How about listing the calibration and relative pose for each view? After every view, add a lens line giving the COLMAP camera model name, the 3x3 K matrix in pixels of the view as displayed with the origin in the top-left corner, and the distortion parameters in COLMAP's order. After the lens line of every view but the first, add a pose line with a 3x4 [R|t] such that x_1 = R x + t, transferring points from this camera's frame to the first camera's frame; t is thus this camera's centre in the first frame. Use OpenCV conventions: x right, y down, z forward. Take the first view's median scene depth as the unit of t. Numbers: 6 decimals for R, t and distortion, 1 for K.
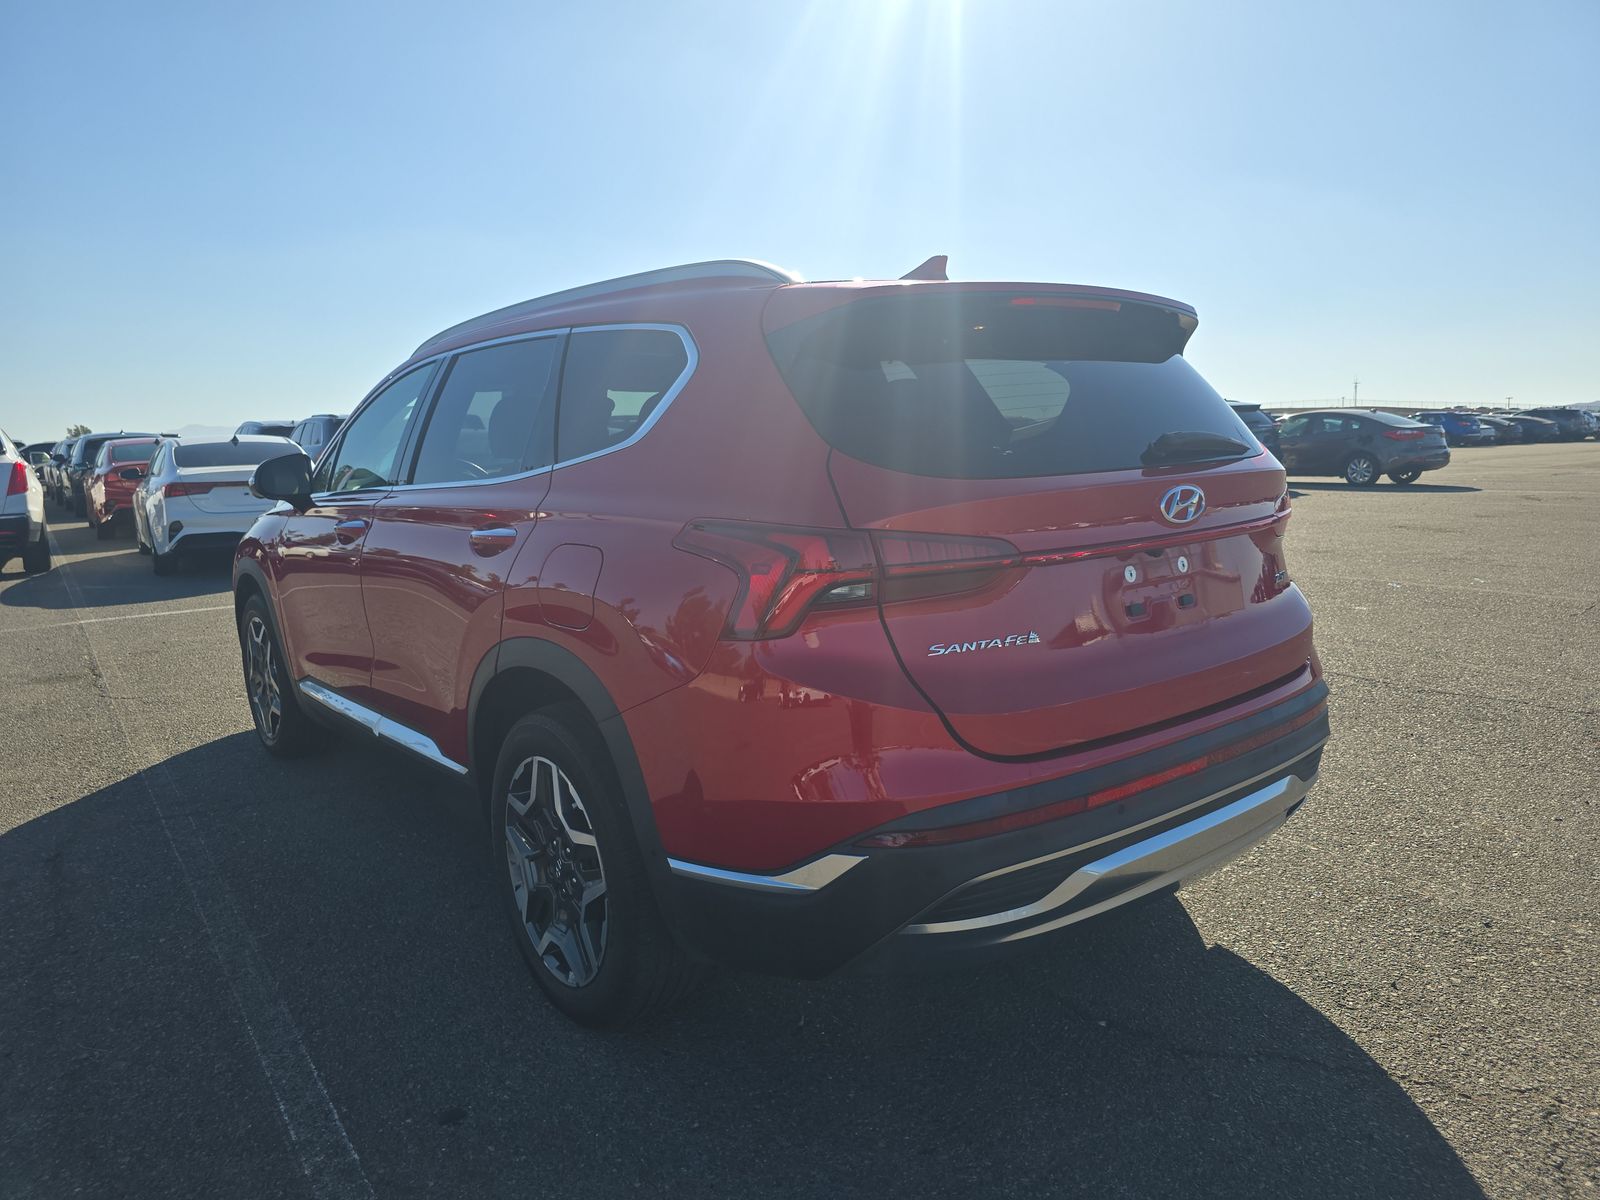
lens RADIAL K [[1048.9, 0, 800.0], [0, 1048.9, 600.0], [0, 0, 1]] dist [0.032786, -0.028205]
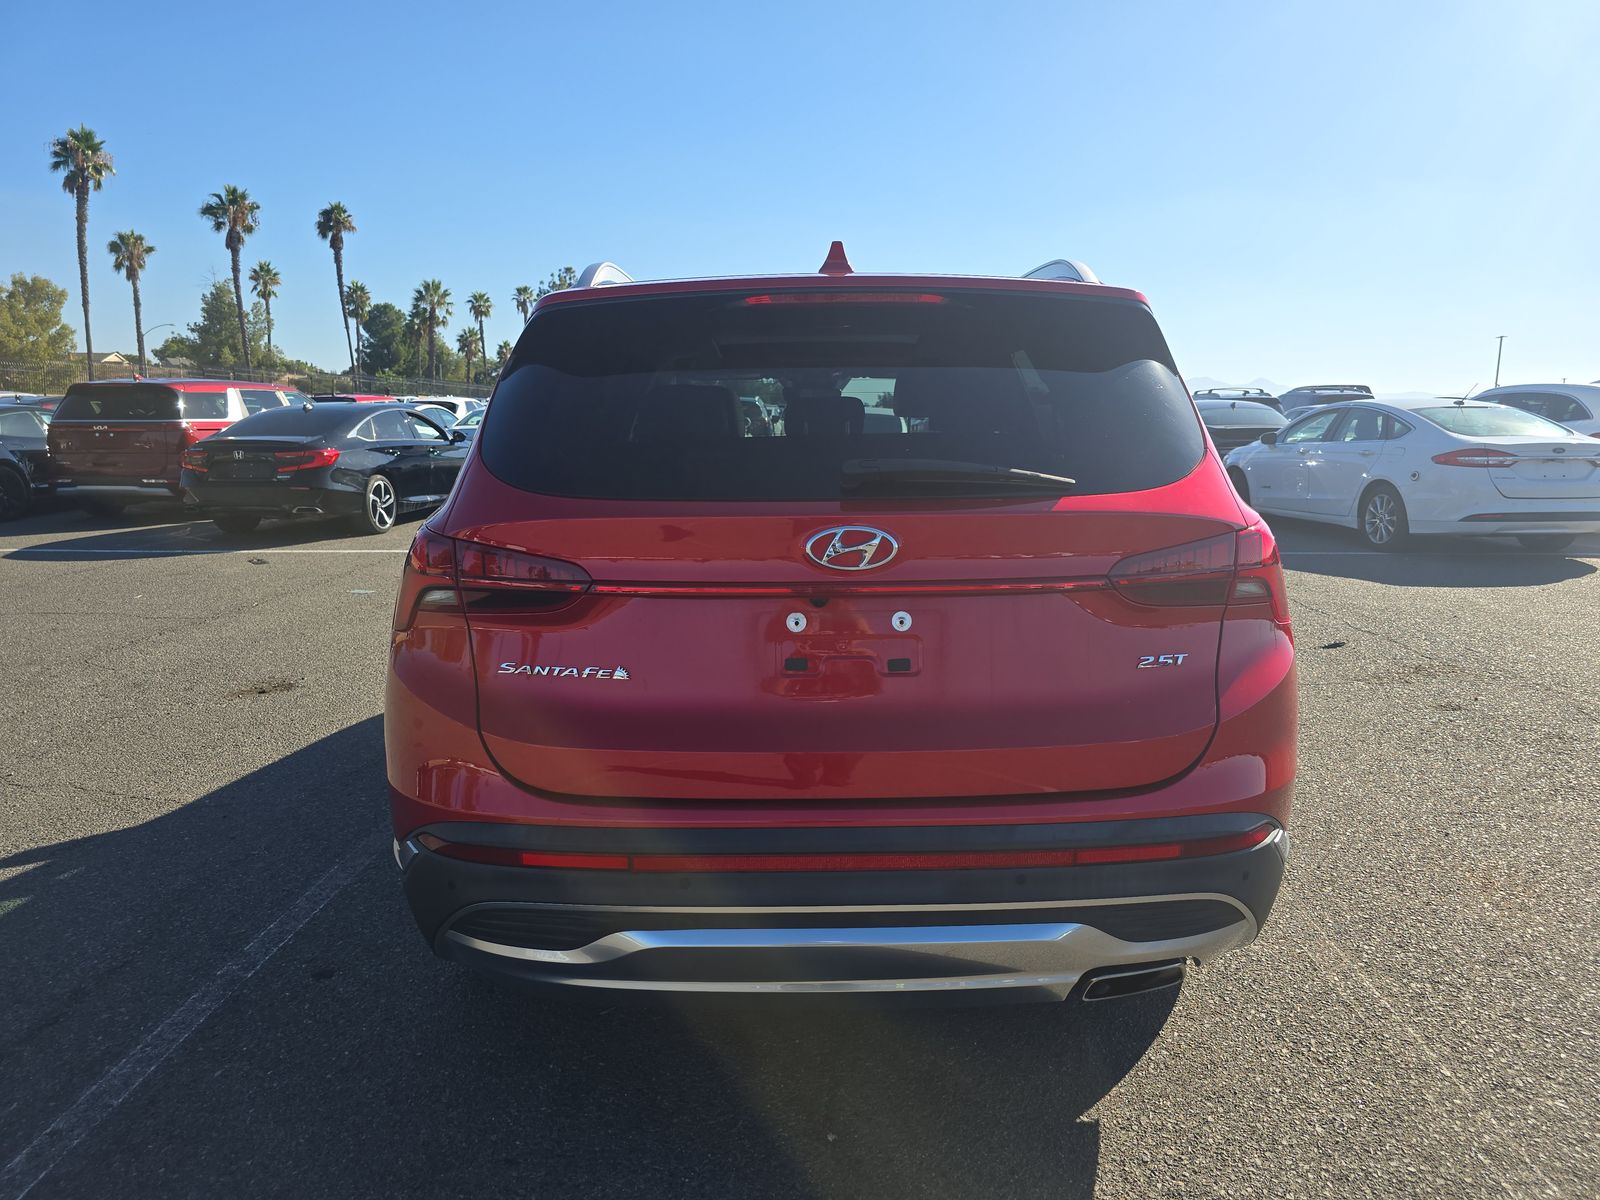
lens RADIAL K [[1048.9, 0, 800.0], [0, 1048.9, 600.0], [0, 0, 1]] dist [0.032786, -0.028205]
pose [[0.804919, 0.132472, -0.578409, 0.823440], [-0.115992, 0.991083, 0.065570, -0.101152], [0.581938, 0.014313, 0.813107, 0.318987]]
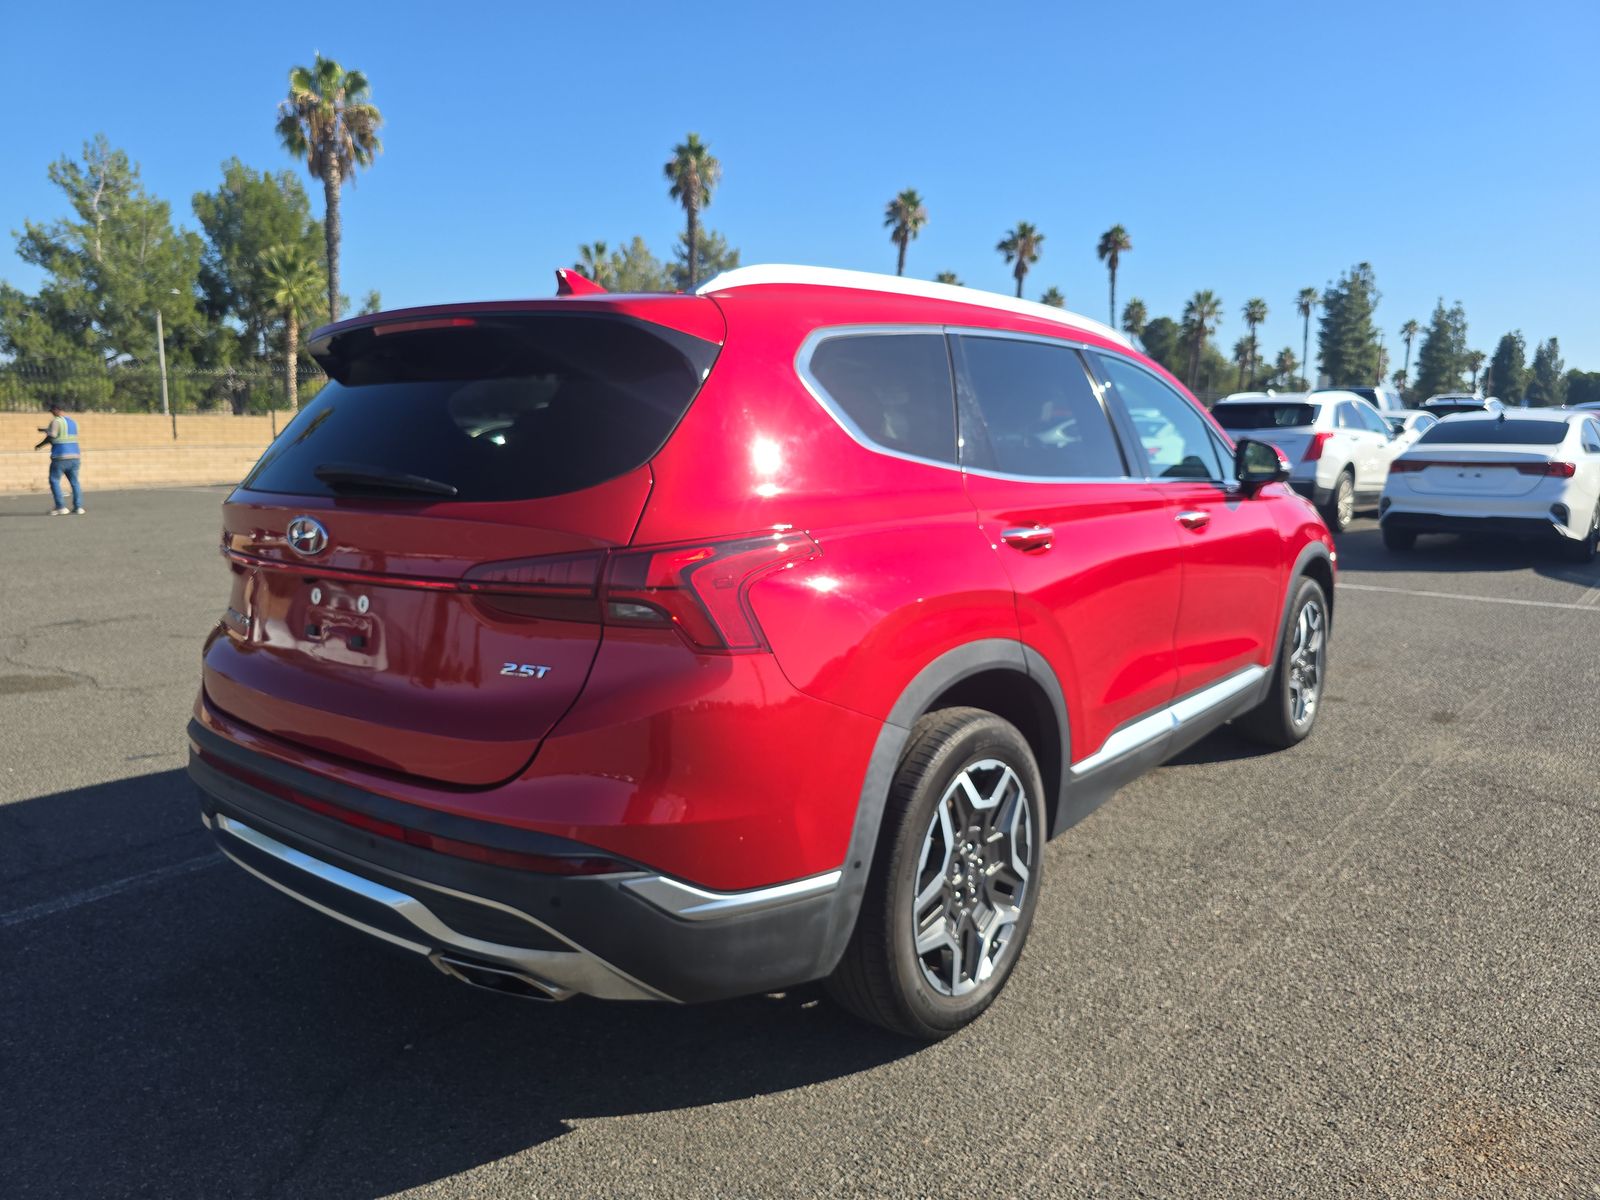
lens RADIAL K [[1048.9, 0, 800.0], [0, 1048.9, 600.0], [0, 0, 1]] dist [0.032786, -0.028205]
pose [[0.252267, 0.187759, -0.949267, 1.460192], [-0.157551, 0.975874, 0.151153, -0.258668], [0.954746, 0.111427, 0.275762, 1.188931]]
